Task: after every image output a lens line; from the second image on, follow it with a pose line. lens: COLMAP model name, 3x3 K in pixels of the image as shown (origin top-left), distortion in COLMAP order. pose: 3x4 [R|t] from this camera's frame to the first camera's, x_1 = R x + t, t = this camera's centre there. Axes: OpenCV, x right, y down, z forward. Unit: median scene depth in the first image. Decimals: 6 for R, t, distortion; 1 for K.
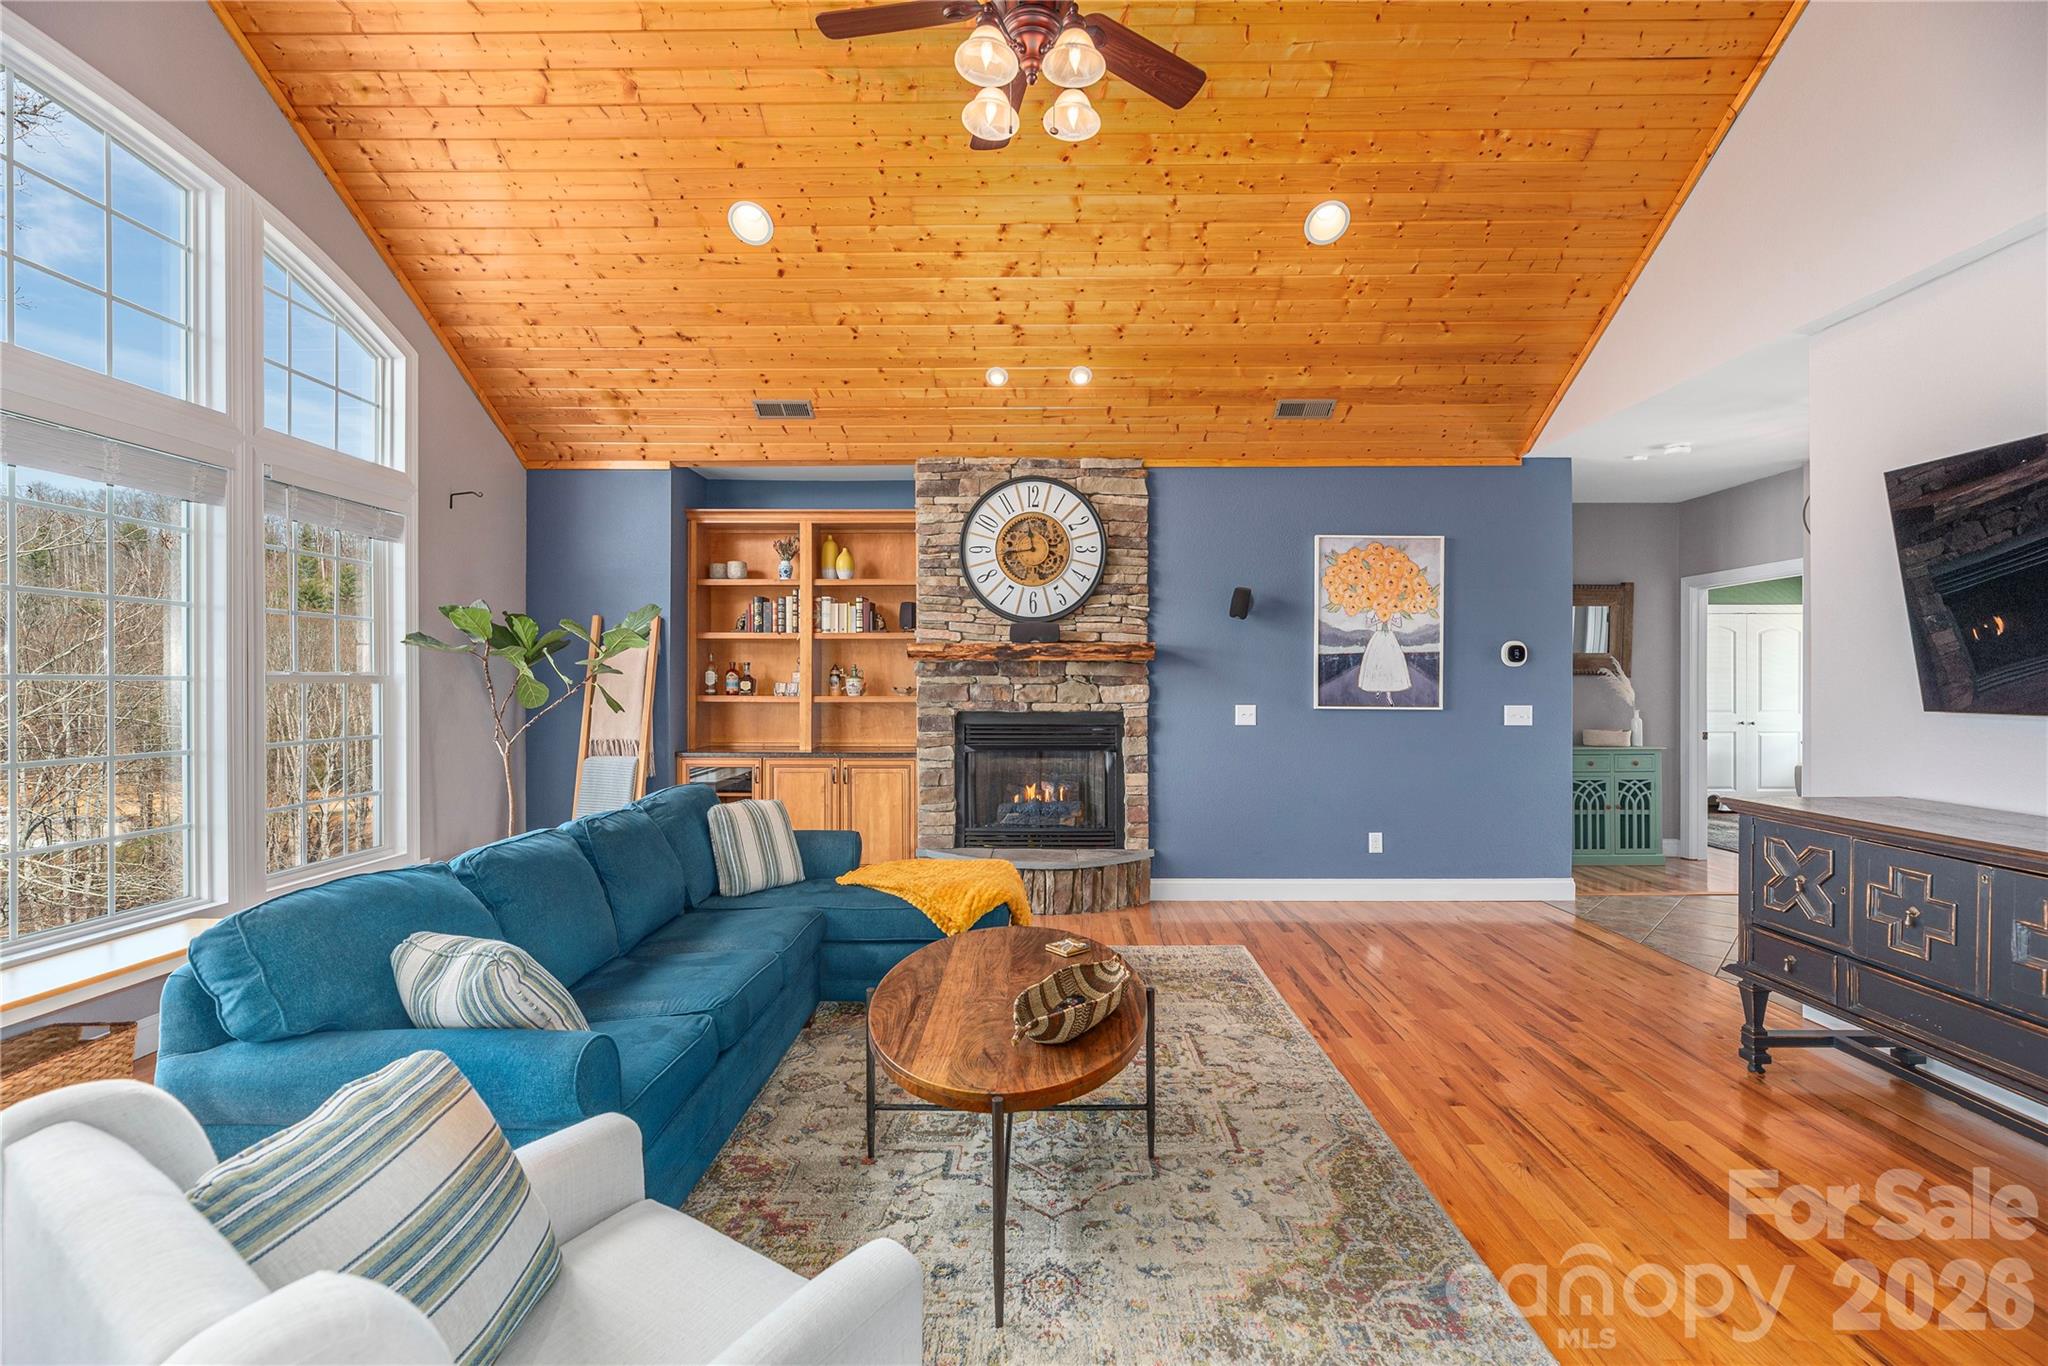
lens RADIAL K [[831.1, 0, 1035.1], [0, 831.1, 685.4], [0, 0, 1]] dist [-0.003166, 0.001451]
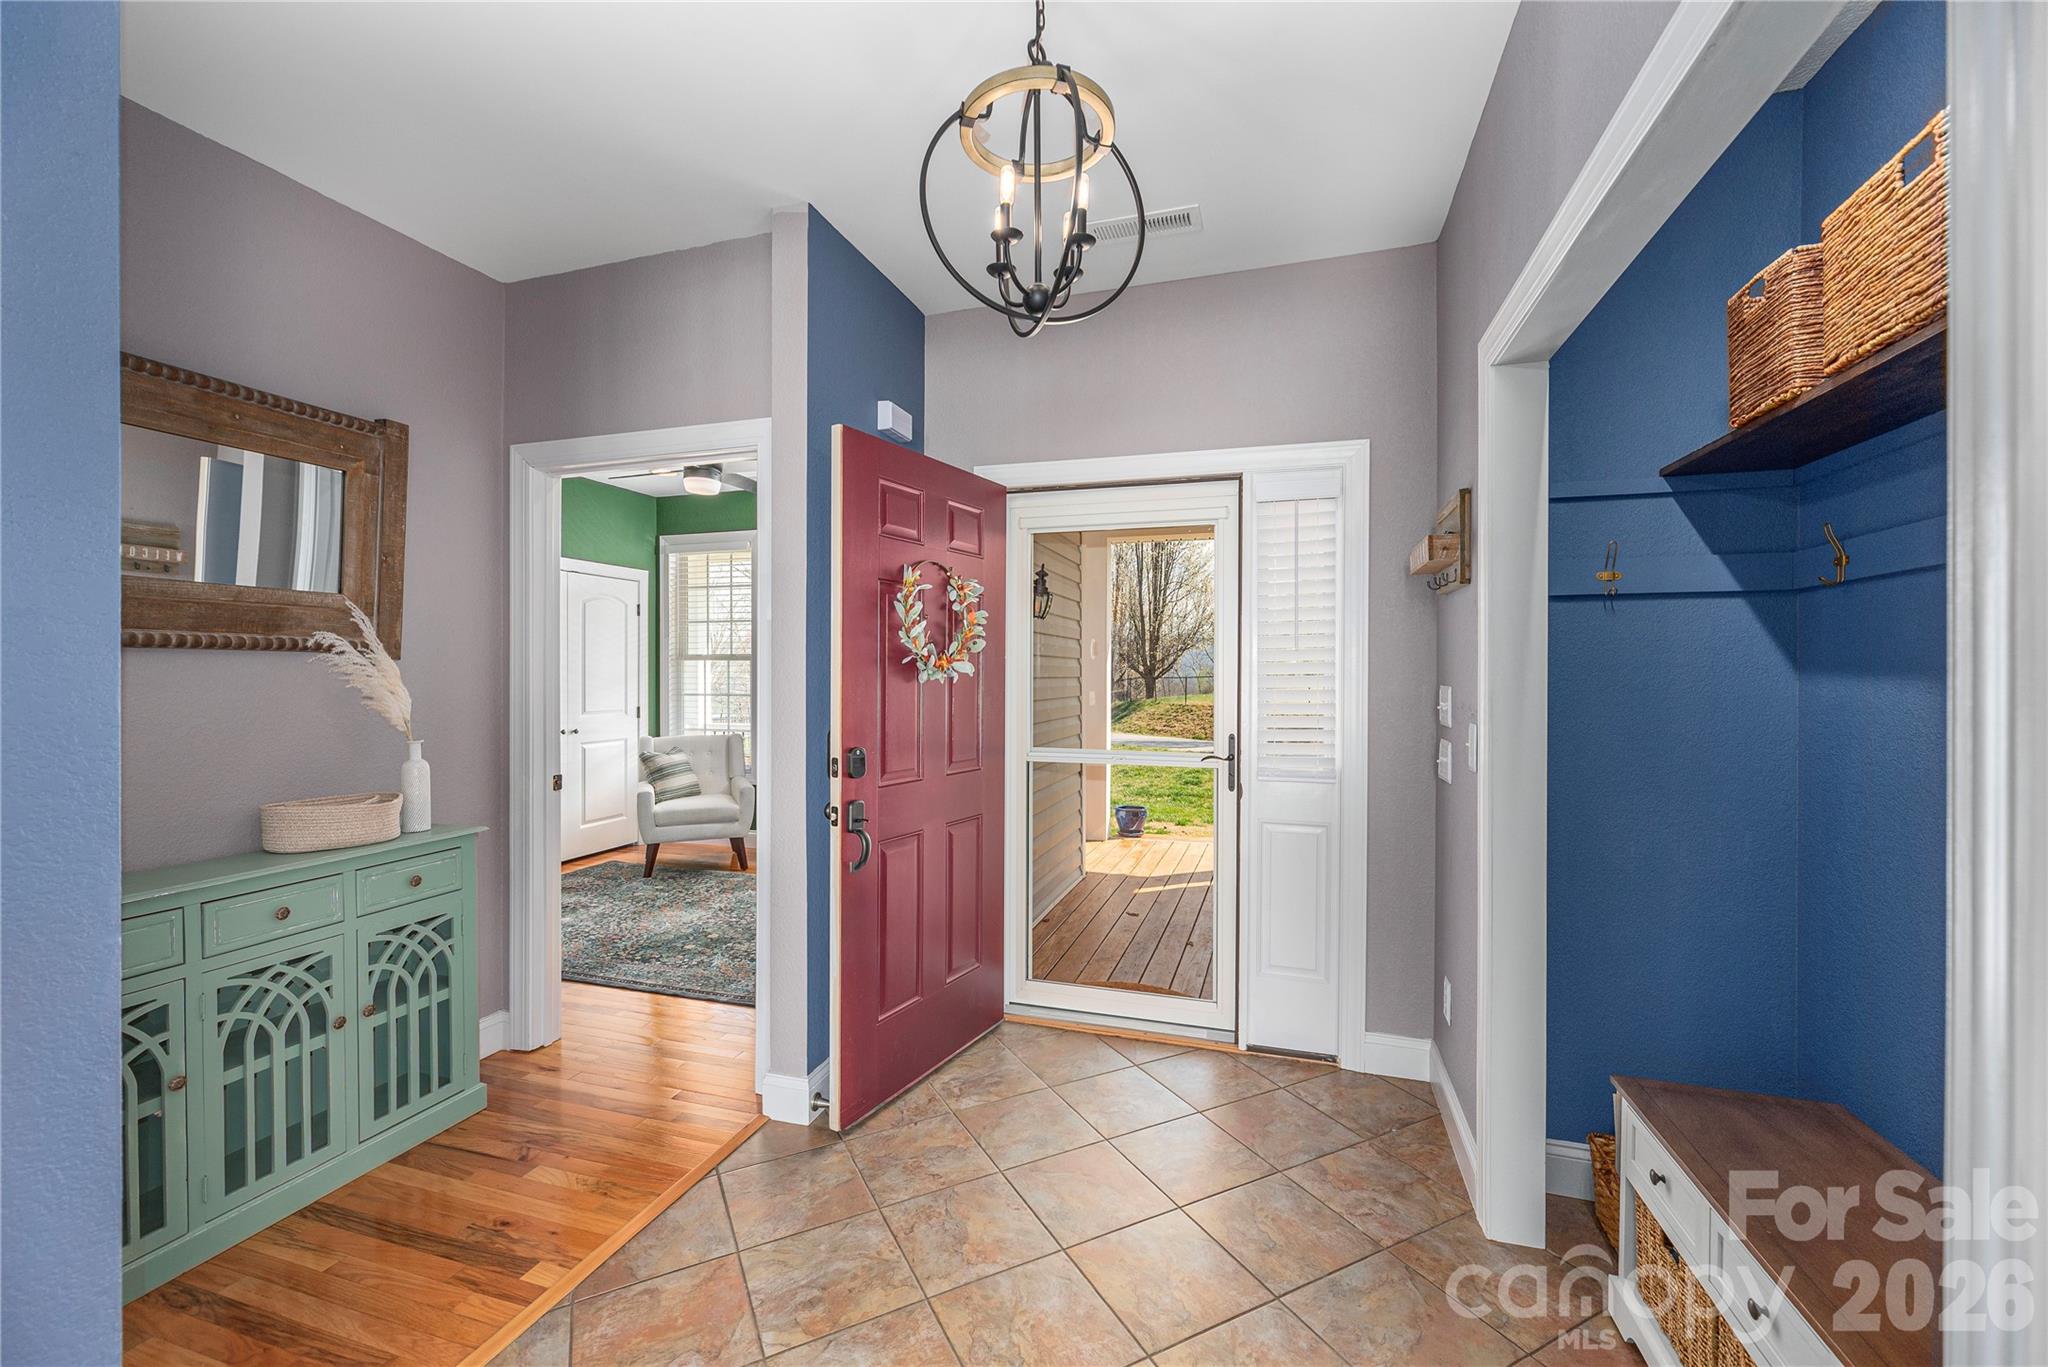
lens RADIAL K [[831.1, 0, 1022.3], [0, 831.1, 670.5], [0, 0, 1]] dist [-0.003166, 0.001451]
pose [[0.297517, -0.000012, 0.954716, 0.437326], [0.003307, 0.999994, -0.001018, -0.002618], [-0.954711, 0.003460, 0.297515, 0.612650]]
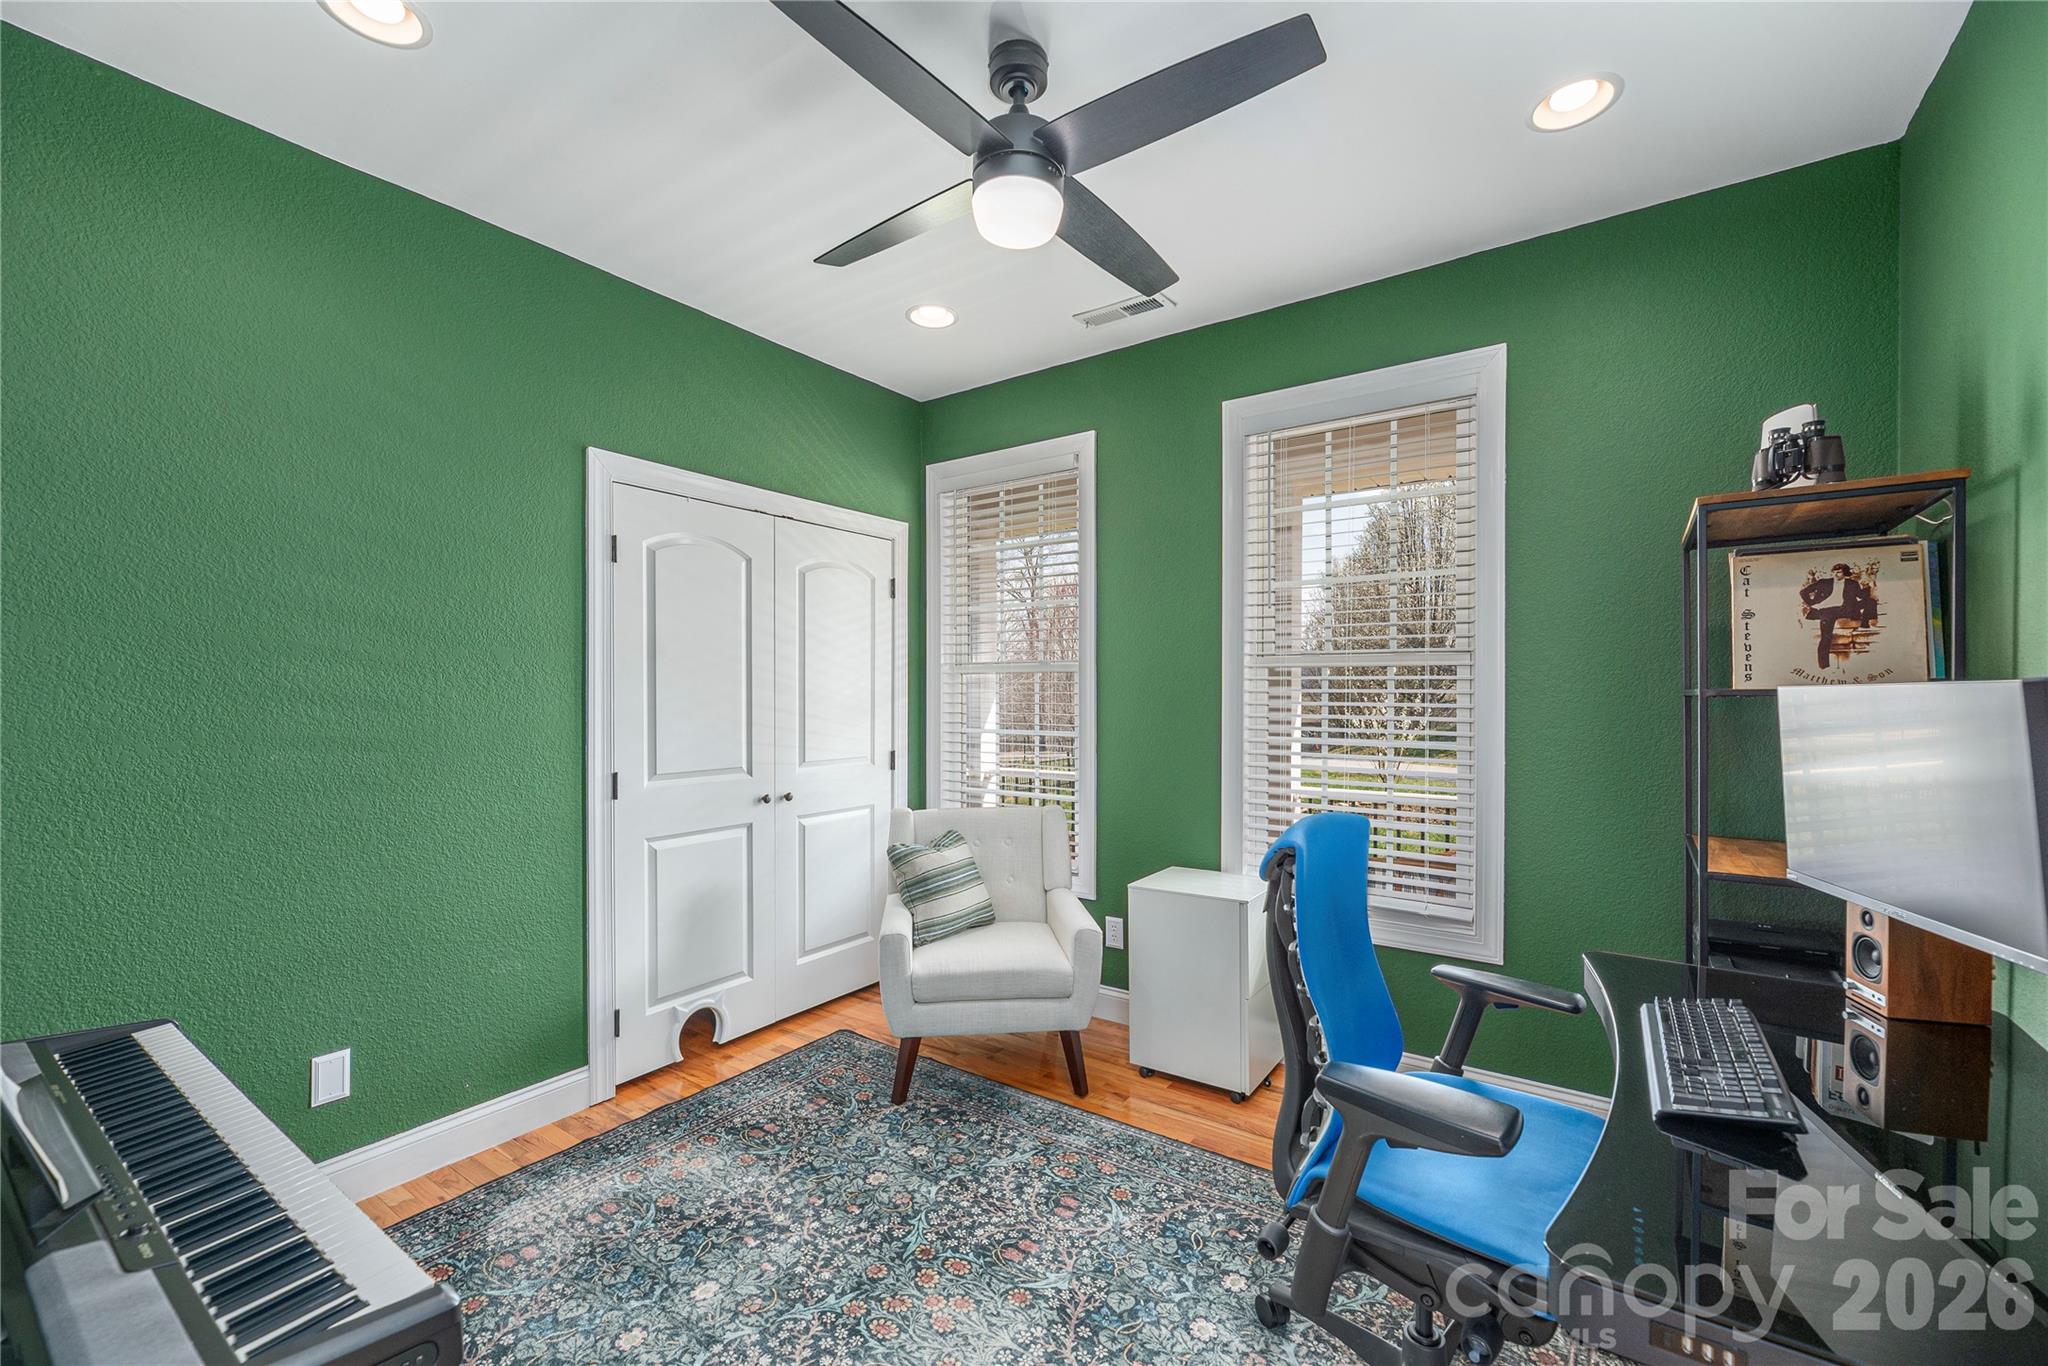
lens RADIAL K [[831.1, 0, 1034.2], [0, 831.1, 691.6], [0, 0, 1]] dist [-0.003166, 0.001451]
pose [[0.564789, -0.006946, 0.825206, 0.639956], [0.008938, 0.999957, 0.002300, -0.003506], [-0.825187, 0.006076, 0.564827, 0.781196]]
